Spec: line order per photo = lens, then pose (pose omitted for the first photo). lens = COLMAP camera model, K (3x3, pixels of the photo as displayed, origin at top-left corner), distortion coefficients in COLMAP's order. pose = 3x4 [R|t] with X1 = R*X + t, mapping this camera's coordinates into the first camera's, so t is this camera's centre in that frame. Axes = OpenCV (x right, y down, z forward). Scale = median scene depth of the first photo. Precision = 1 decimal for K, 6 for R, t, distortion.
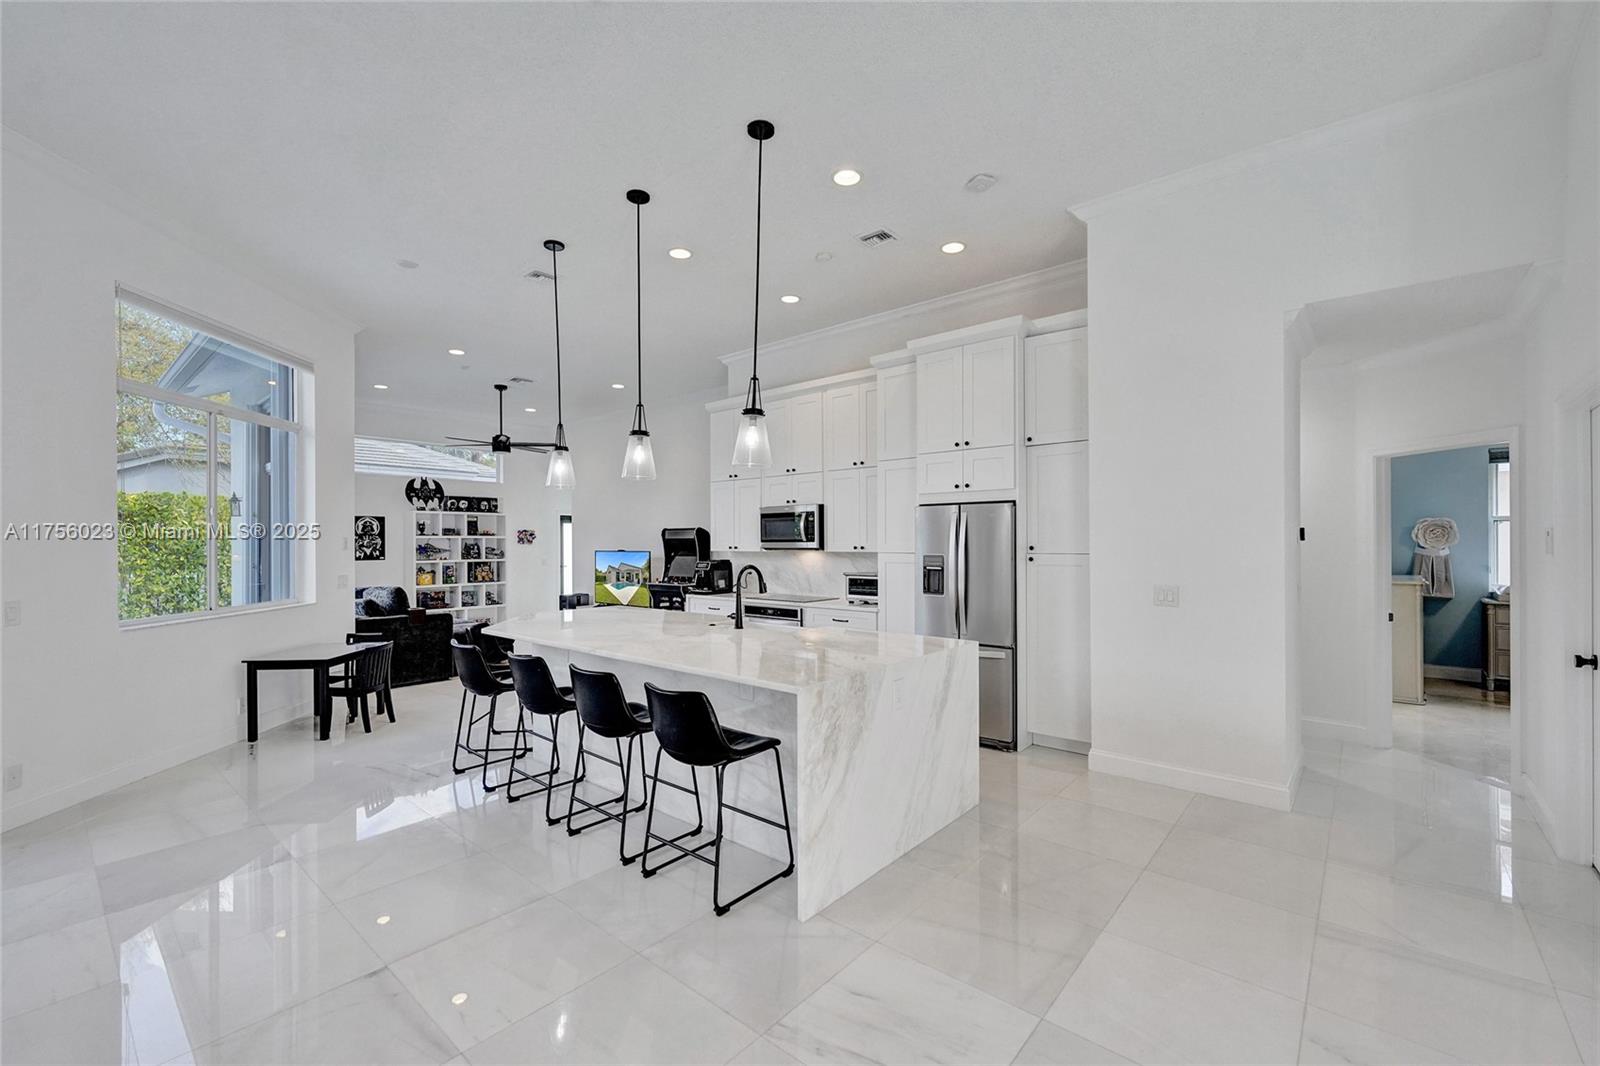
lens RADIAL K [[671.3, 0, 800.0], [0, 671.3, 533.0], [0, 0, 1]] dist [0.000761, 0.000055]
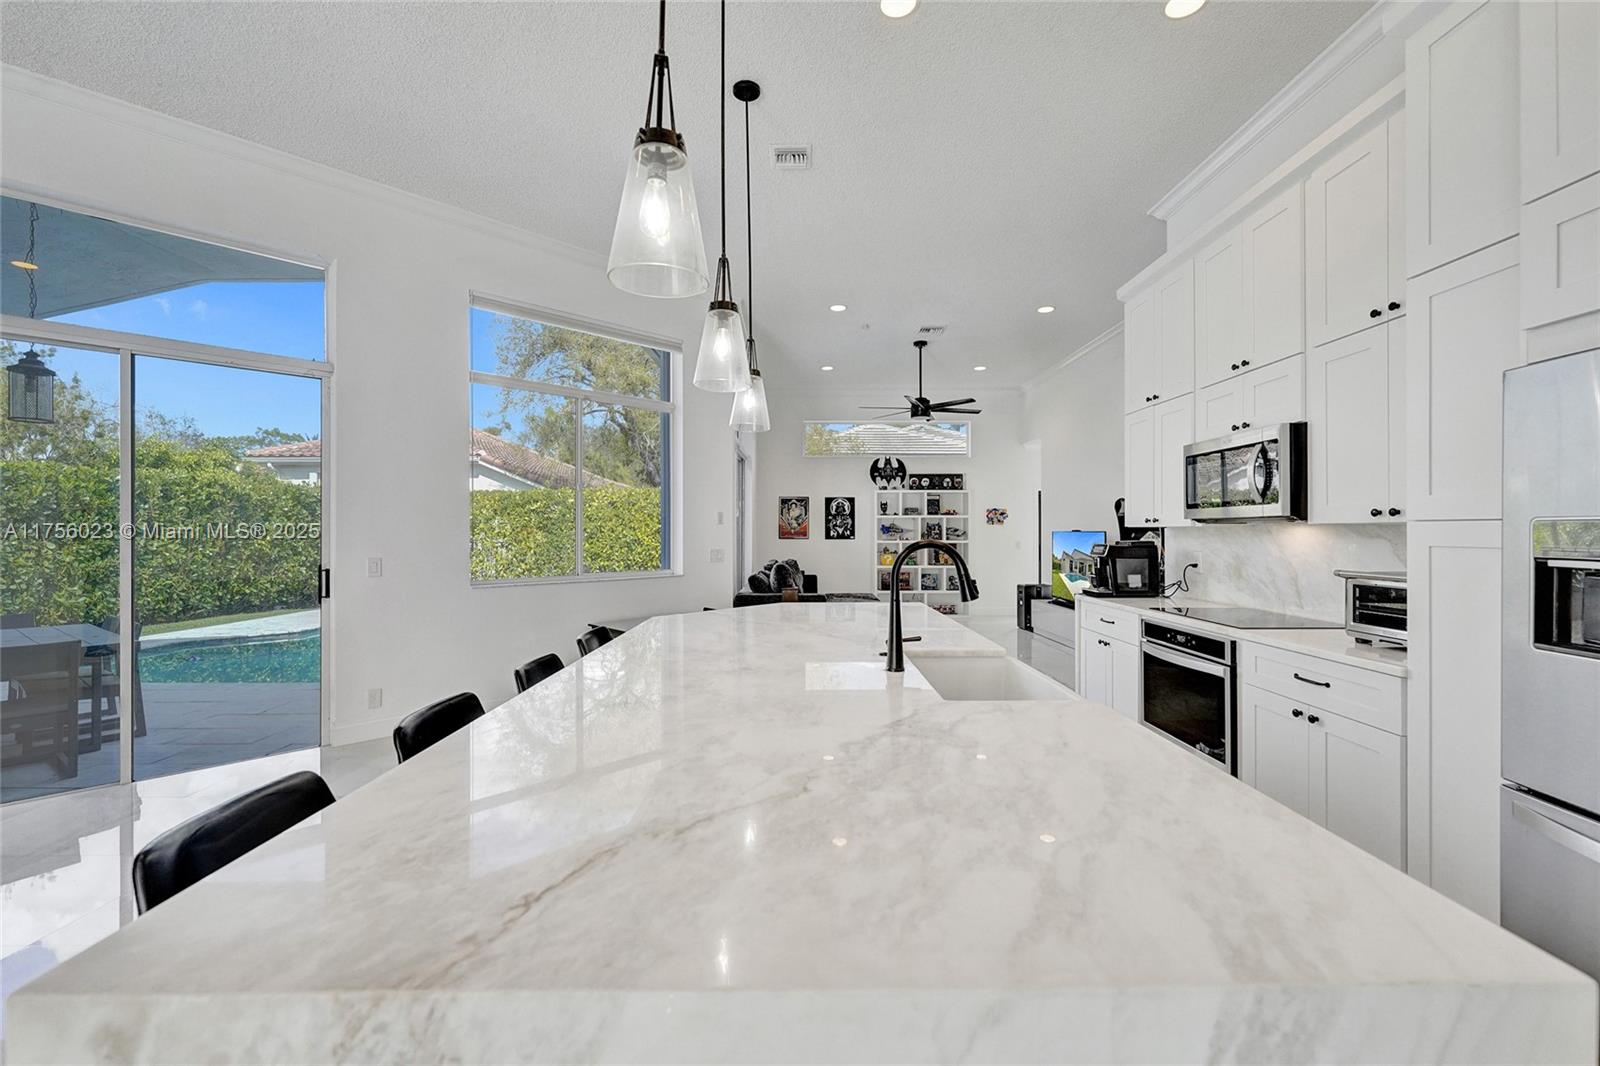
lens RADIAL K [[664.0, 0, 800.8], [0, 664.0, 527.7], [0, 0, 1]] dist [0.001350, 0.000221]
pose [[0.658912, 0.000298, -0.752220, 0.094137], [0.006646, 0.999959, 0.006218, 0.015554], [0.752191, -0.009096, 0.658883, 0.268823]]
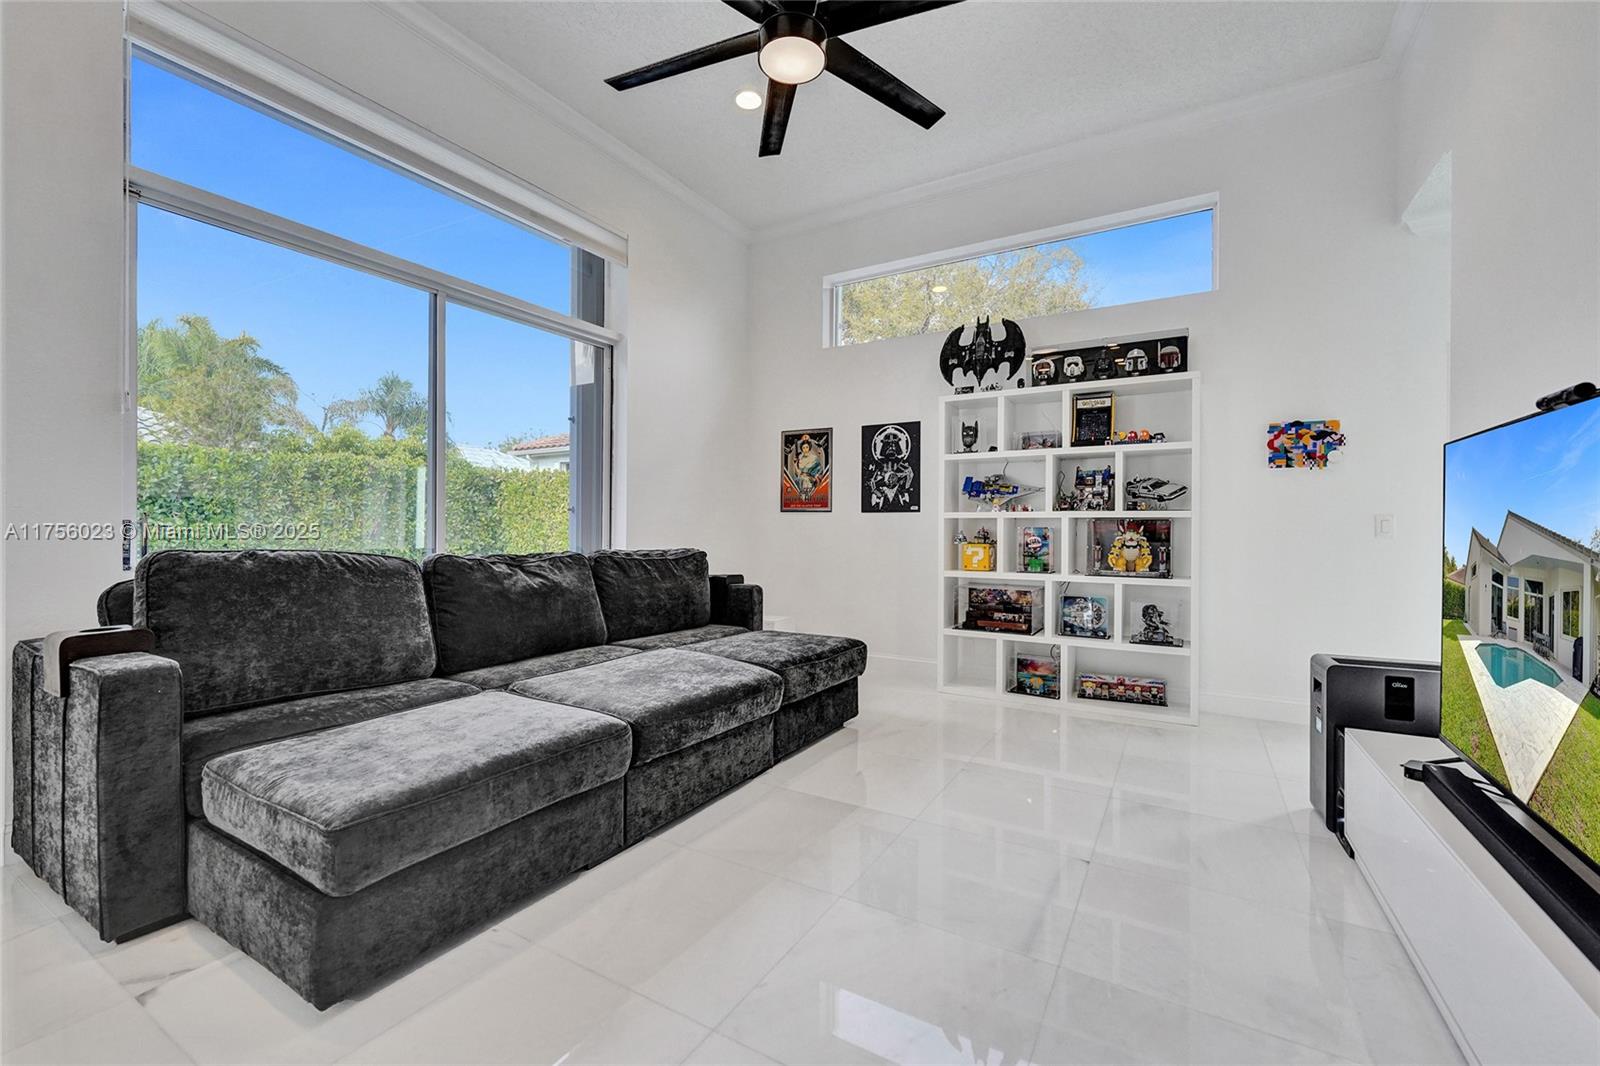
lens RADIAL K [[669.2, 0, 793.4], [0, 669.2, 529.2], [0, 0, 1]] dist [-0.001908, -0.000300]
pose [[0.177348, 0.010264, -0.984095, -0.168905], [0.008914, 0.999888, 0.012035, 0.046253], [0.984108, -0.010907, 0.177237, 0.834404]]
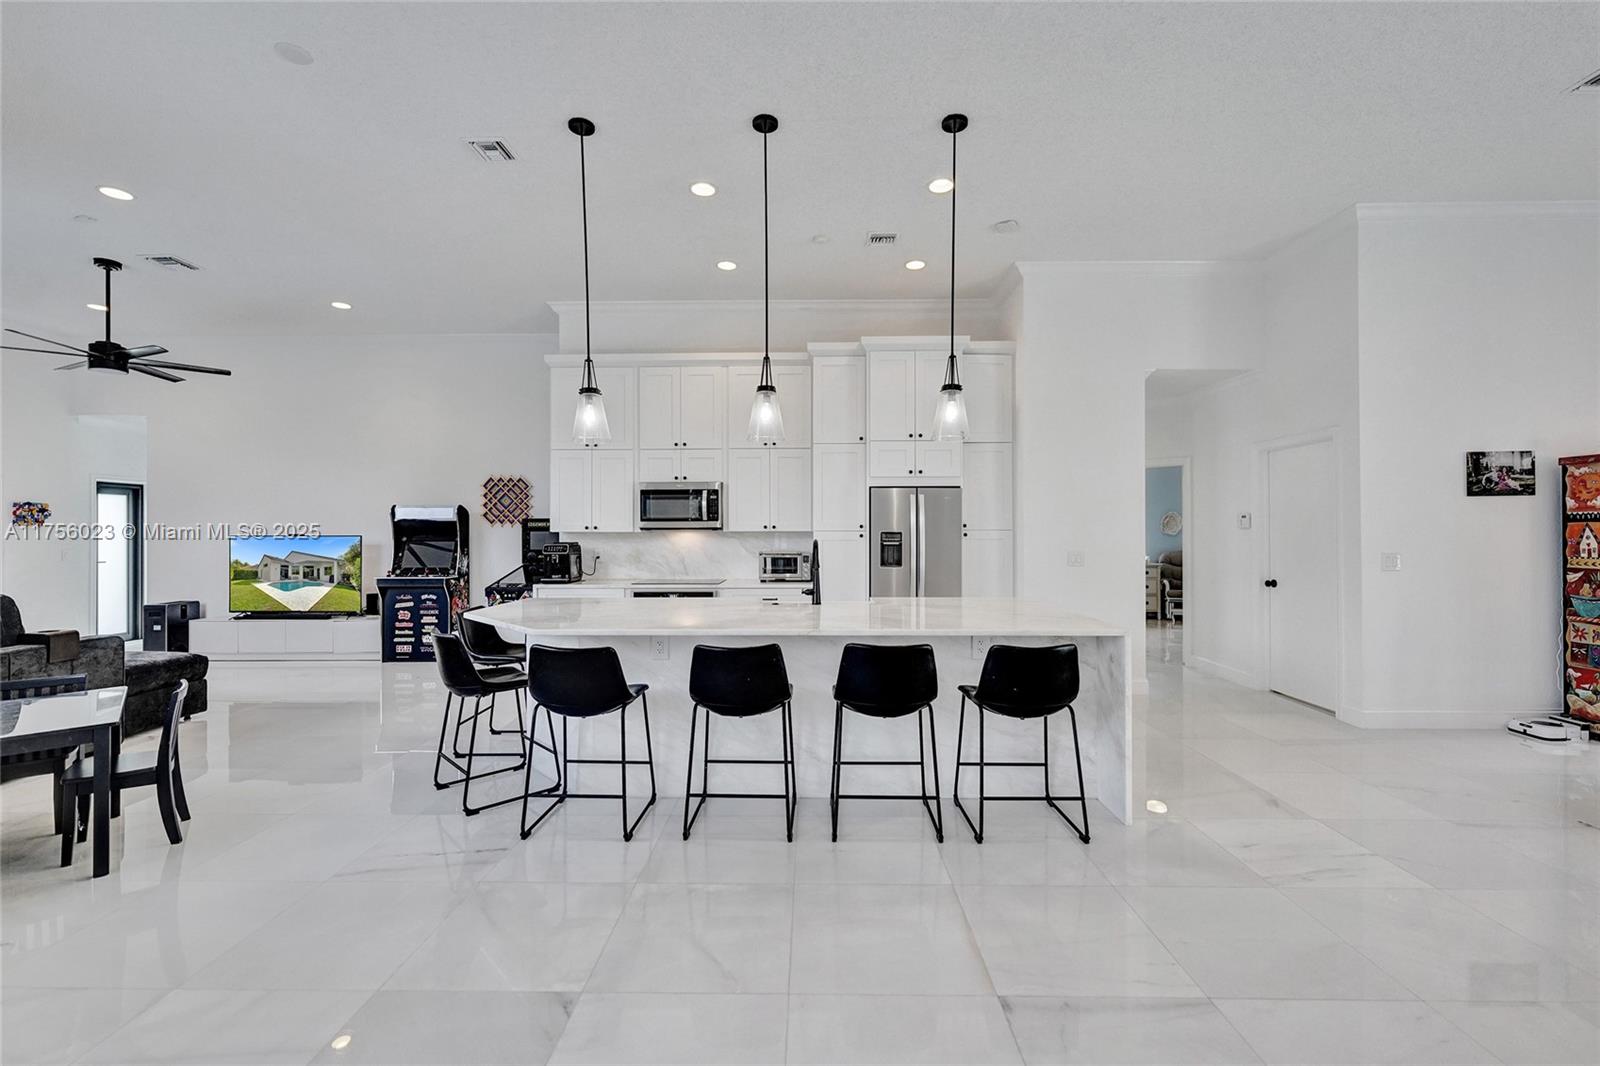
lens RADIAL K [[664.0, 0, 800.8], [0, 664.0, 527.7], [0, 0, 1]] dist [0.001350, 0.000221]
pose [[0.766403, 0.008461, 0.642304, -0.307369], [-0.009738, 0.999951, -0.001552, 0.014105], [-0.642286, -0.005065, 0.766448, 0.119462]]
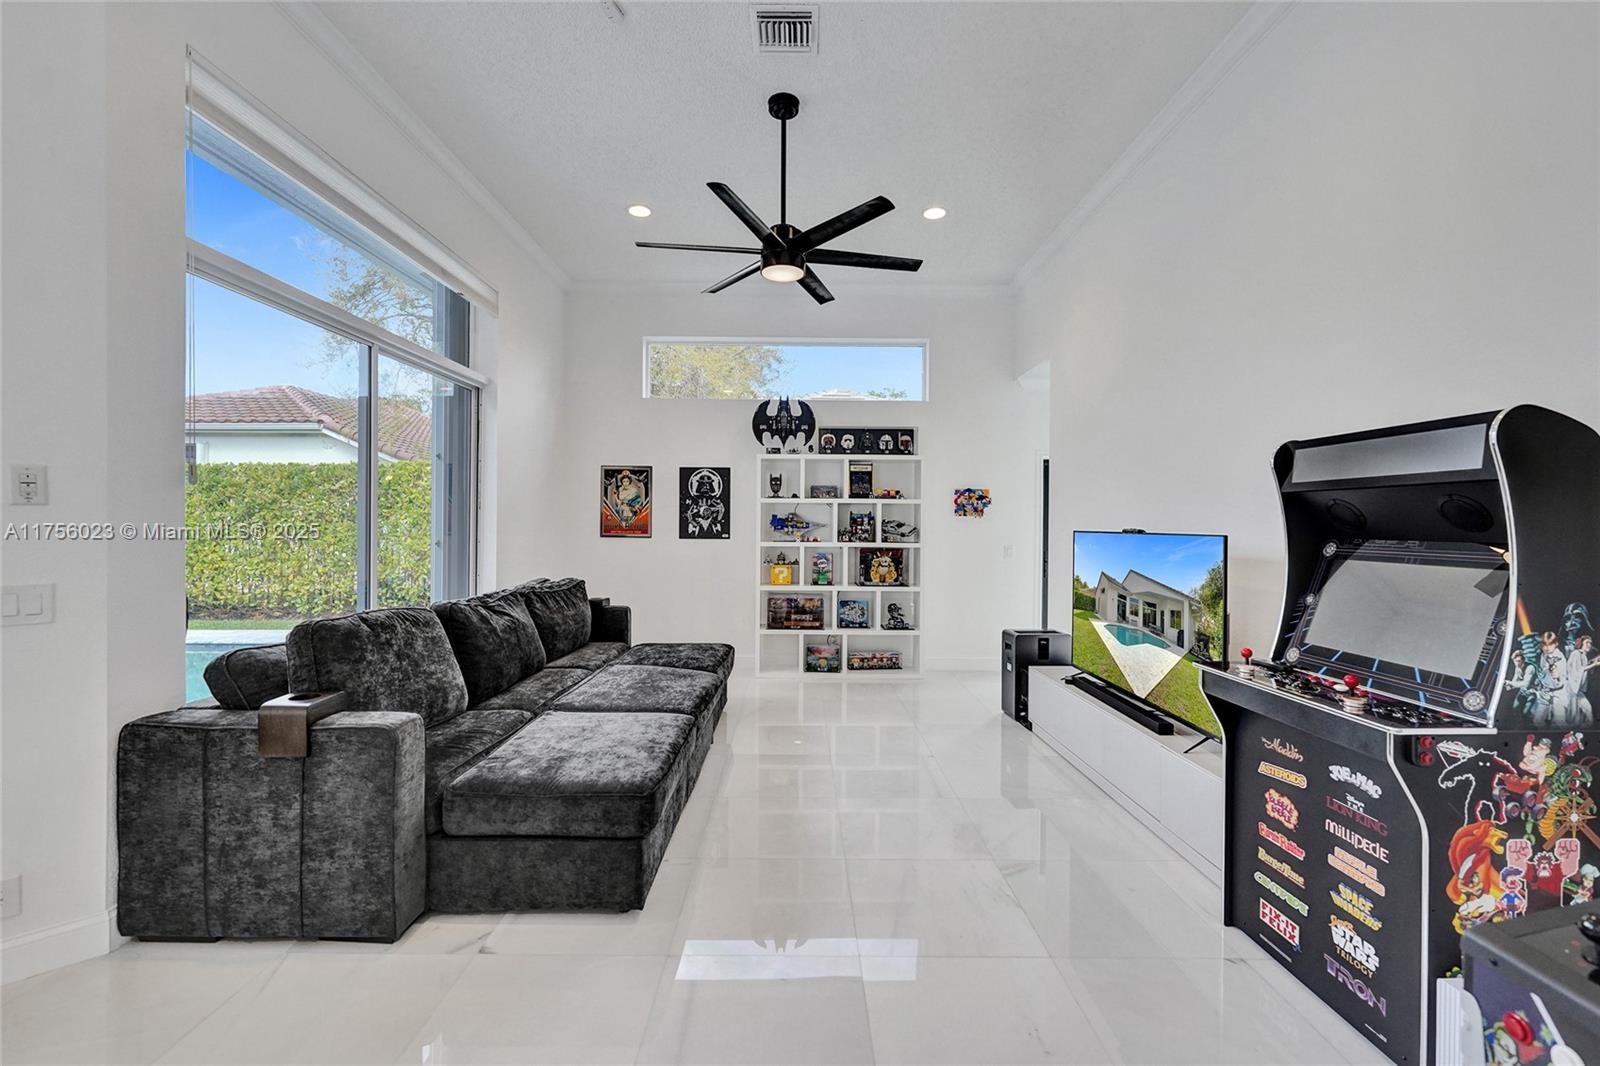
lens RADIAL K [[664.0, 0, 800.8], [0, 664.0, 527.7], [0, 0, 1]] dist [0.001350, 0.000221]
pose [[0.659769, 0.016281, -0.751292, -0.127905], [-0.001750, 0.999796, 0.020129, 0.017857], [0.751466, -0.011966, 0.659663, 0.659016]]
